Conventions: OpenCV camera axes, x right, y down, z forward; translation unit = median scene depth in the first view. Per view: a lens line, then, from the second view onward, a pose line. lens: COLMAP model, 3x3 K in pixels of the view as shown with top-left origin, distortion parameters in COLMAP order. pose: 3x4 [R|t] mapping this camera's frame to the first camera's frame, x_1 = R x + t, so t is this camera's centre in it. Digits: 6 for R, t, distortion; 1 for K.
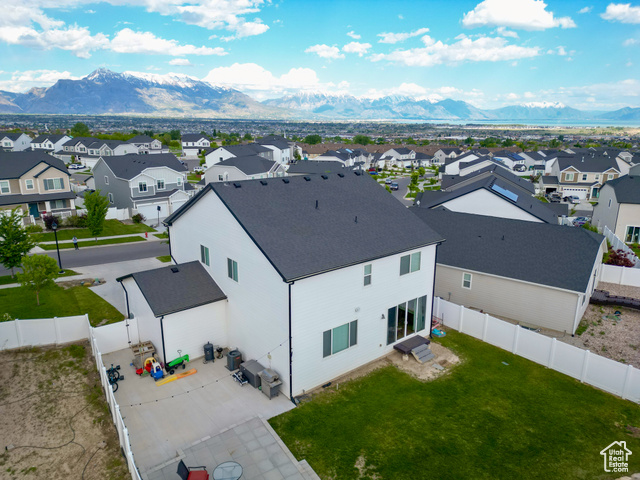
lens RADIAL K [[445.3, 0, 319.0], [0, 445.3, 239.8], [0, 0, 1]] dist [0.073814, -0.064587]
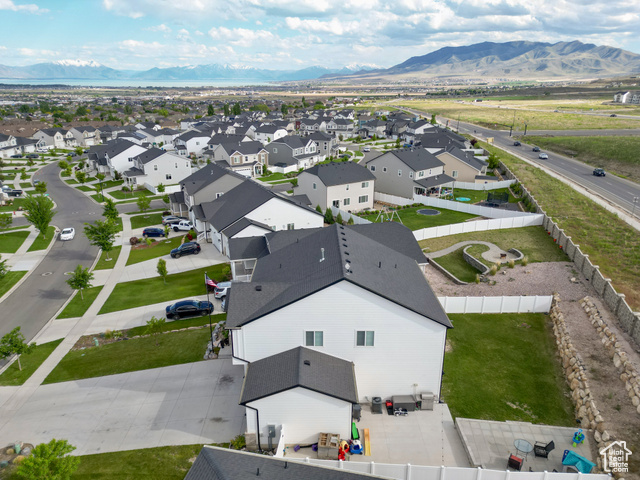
lens RADIAL K [[445.3, 0, 319.0], [0, 445.3, 239.8], [0, 0, 1]] dist [0.073814, -0.064587]
pose [[0.620355, -0.268065, 0.737090, -1.032616], [0.207521, 0.962387, 0.175347, -0.406549], [-0.756370, 0.044184, 0.652650, 0.267173]]
